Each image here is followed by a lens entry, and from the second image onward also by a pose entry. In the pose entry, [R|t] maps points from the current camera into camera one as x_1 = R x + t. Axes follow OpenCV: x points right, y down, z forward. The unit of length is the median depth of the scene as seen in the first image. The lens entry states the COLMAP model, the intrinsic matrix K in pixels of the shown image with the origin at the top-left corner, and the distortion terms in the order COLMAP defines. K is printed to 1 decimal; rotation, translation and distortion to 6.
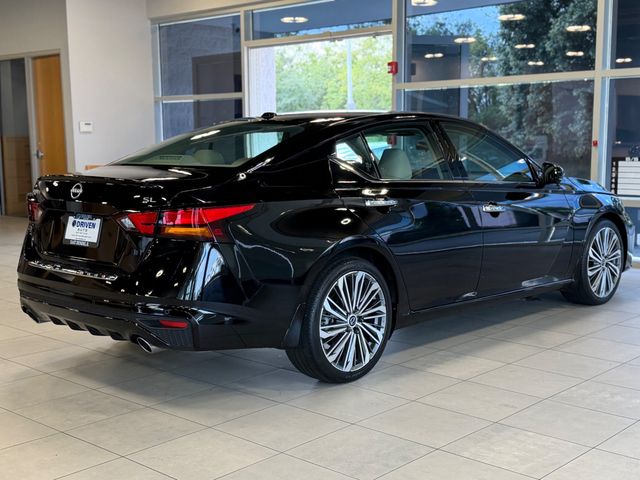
lens RADIAL K [[861.5, 0, 320.0], [0, 861.5, 240.0], [0, 0, 1]] dist [0.106032, -0.062991]
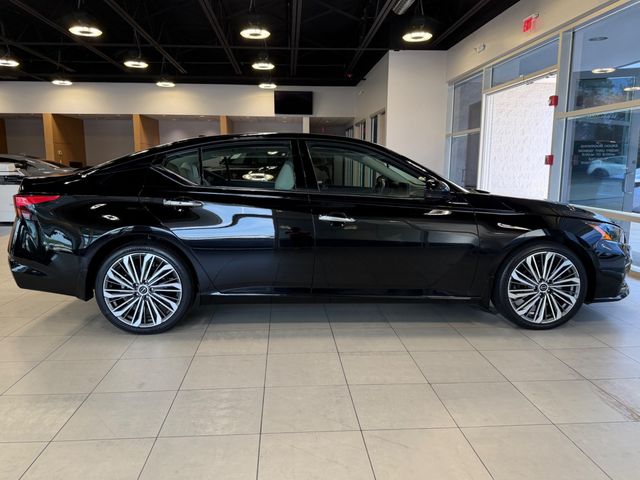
lens RADIAL K [[491.5, 0, 320.0], [0, 491.5, 240.0], [0, 0, 1]] dist [0.140437, -0.250275]
pose [[0.727548, 0.117615, -0.675900, 0.719412], [-0.093743, 0.992998, 0.071888, -0.061193], [0.679622, 0.011059, 0.733479, 0.597553]]
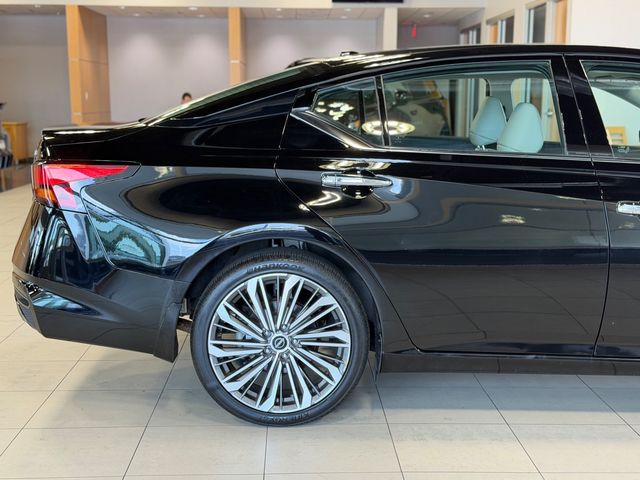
lens RADIAL K [[945.7, 0, 320.0], [0, 945.7, 240.0], [0, 0, 1]] dist [0.115921, -0.019416]
pose [[0.694738, 0.120047, -0.709174, 0.581324], [-0.096853, 0.992607, 0.073144, -0.048483], [0.712712, 0.017869, 0.701229, 0.458190]]
